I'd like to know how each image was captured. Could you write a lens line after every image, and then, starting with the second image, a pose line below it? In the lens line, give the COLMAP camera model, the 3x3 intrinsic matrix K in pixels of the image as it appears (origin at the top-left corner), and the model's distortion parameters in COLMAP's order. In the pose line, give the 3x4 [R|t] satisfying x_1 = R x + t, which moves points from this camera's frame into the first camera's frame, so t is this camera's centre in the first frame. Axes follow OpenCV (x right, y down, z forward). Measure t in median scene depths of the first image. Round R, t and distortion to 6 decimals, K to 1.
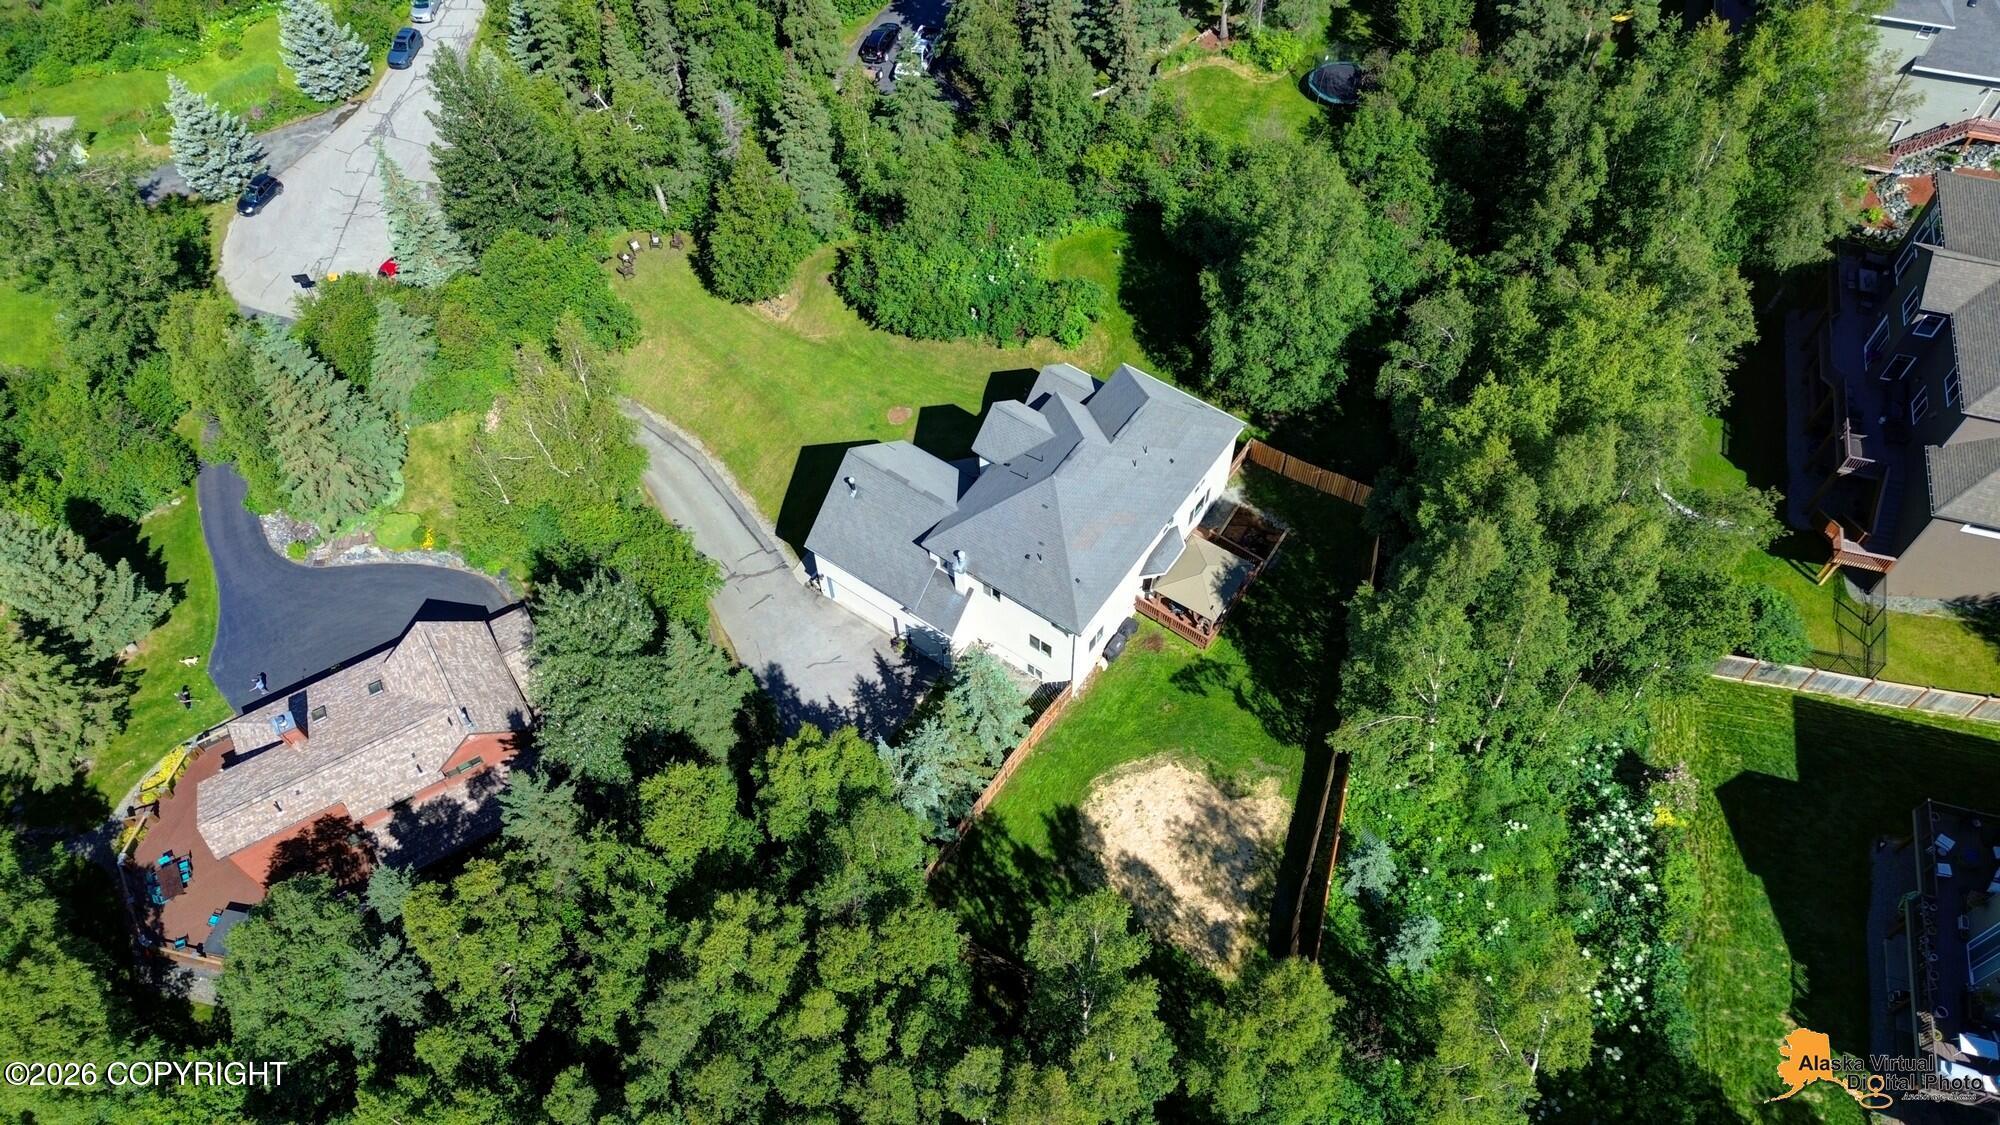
lens RADIAL K [[1393.4, 0, 994.1], [0, 1393.4, 564.9], [0, 0, 1]] dist [0.062617, -0.054908]
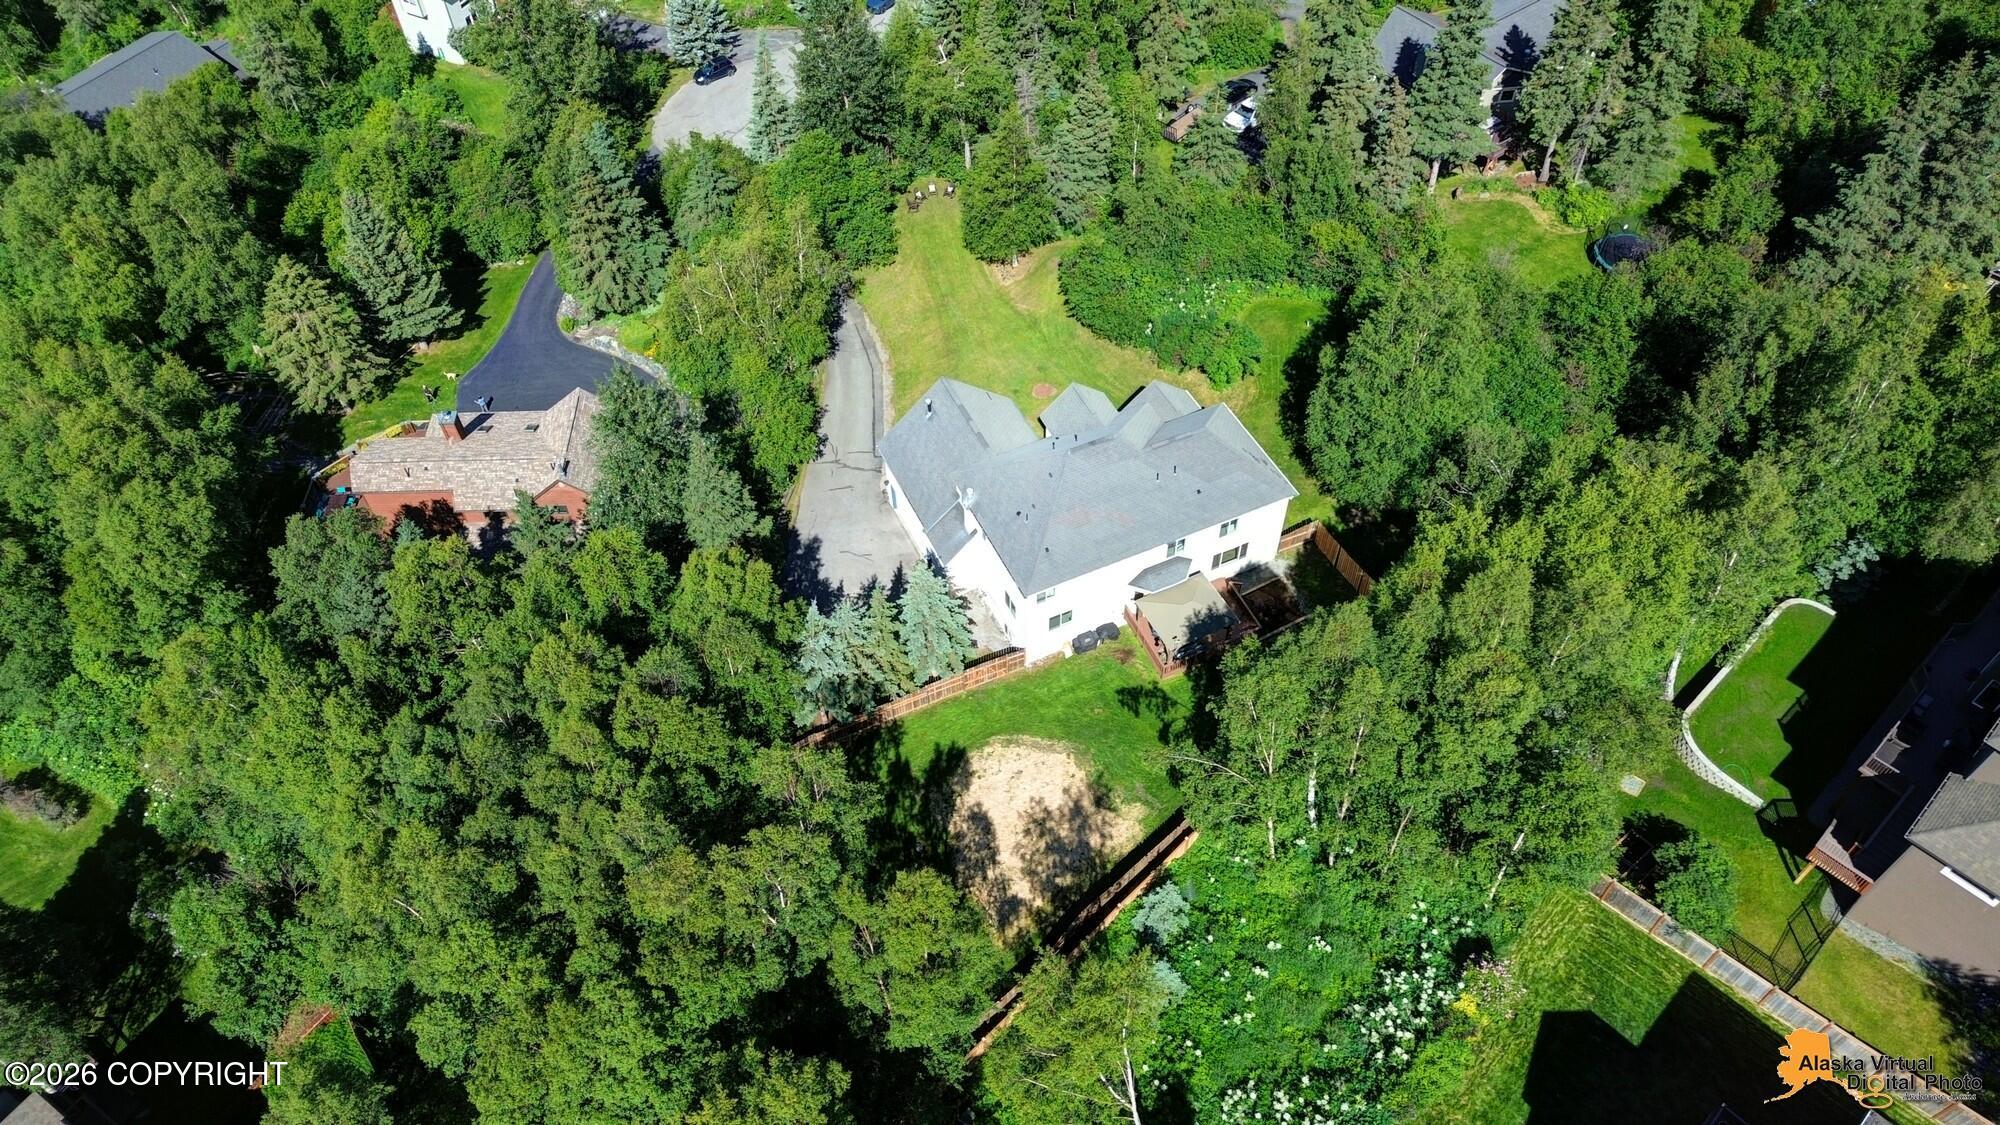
lens RADIAL K [[1393.4, 0, 998.1], [0, 1393.4, 562.5], [0, 0, 1]] dist [0.062617, -0.054908]
pose [[0.868548, 0.386693, -0.309989, 0.336273], [-0.407918, 0.913010, -0.004005, 0.036992], [0.281475, 0.129928, 0.950732, -0.008598]]
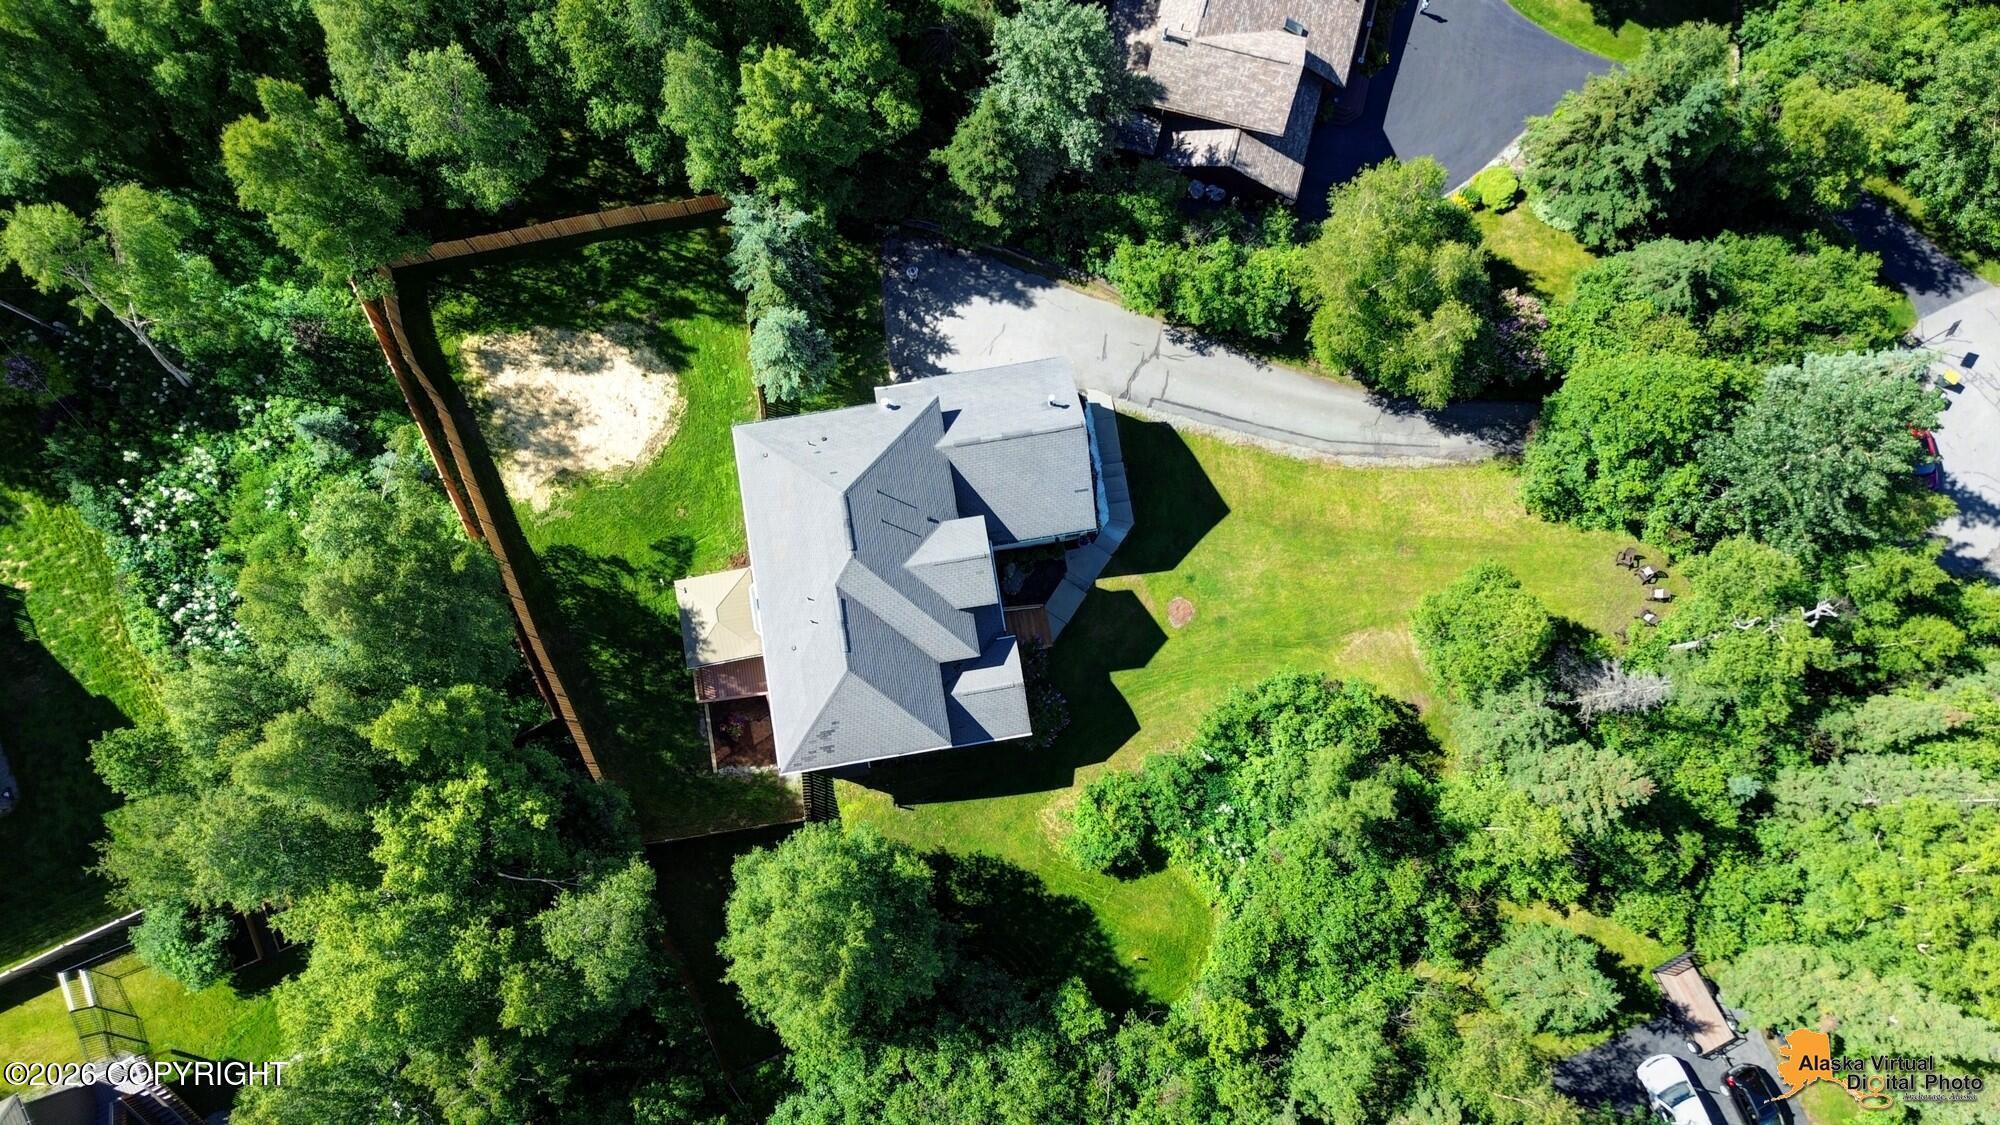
lens RADIAL K [[1393.4, 0, 995.1], [0, 1393.4, 570.2], [0, 0, 1]] dist [0.062617, -0.054908]
pose [[-0.717804, 0.690323, -0.090624, 0.081520], [-0.568317, -0.505738, 0.649033, -0.681110], [0.402211, 0.517382, 0.755343, 0.370190]]
